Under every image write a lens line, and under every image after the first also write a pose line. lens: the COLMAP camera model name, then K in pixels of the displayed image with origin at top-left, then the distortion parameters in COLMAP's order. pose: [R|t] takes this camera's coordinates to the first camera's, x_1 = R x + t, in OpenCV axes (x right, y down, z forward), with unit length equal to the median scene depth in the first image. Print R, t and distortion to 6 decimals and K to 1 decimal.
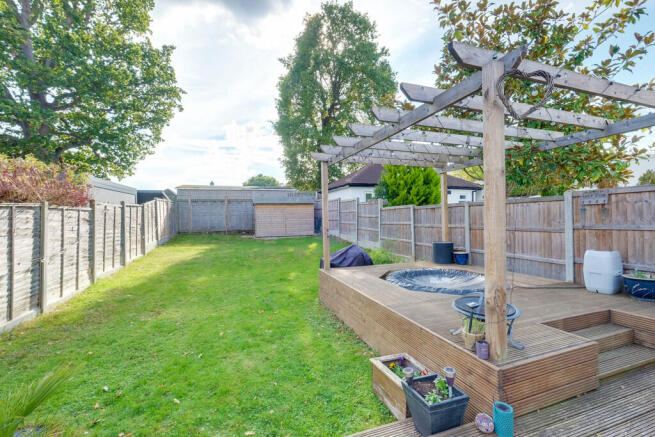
lens RADIAL K [[281.5, 0, 328.1], [0, 281.5, 213.3], [0, 0, 1]] dist [-0.007291, 0.001952]
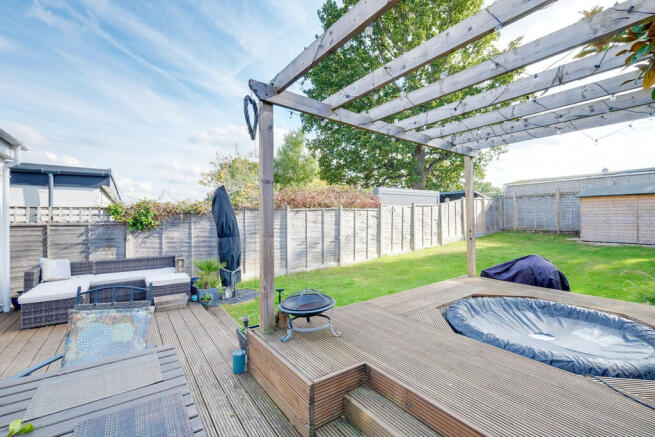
lens RADIAL K [[281.5, 0, 330.6], [0, 281.5, 216.7], [0, 0, 1]] dist [-0.007291, 0.001952]
pose [[0.291726, 0.012271, -0.956423, 0.822433], [0.012414, 0.999785, 0.016614, -0.004622], [0.956421, -0.016720, 0.291511, 0.406651]]
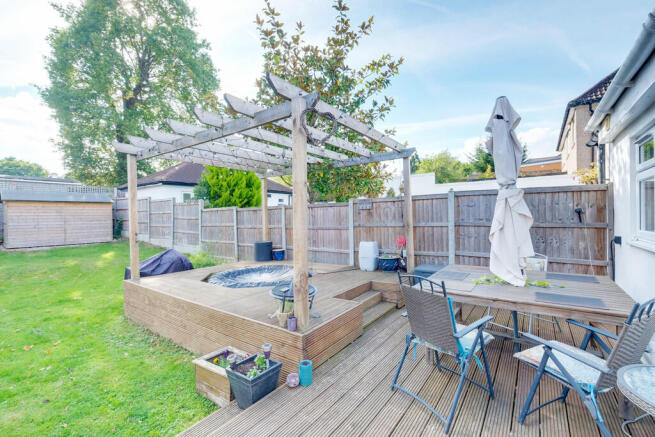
lens RADIAL K [[281.5, 0, 329.2], [0, 281.5, 216.8], [0, 0, 1]] dist [-0.007291, 0.001952]
pose [[0.816764, -0.000370, 0.576972, -0.017058], [-0.003131, 0.999982, 0.005075, 0.000499], [-0.576964, -0.005951, 0.816748, -0.052944]]
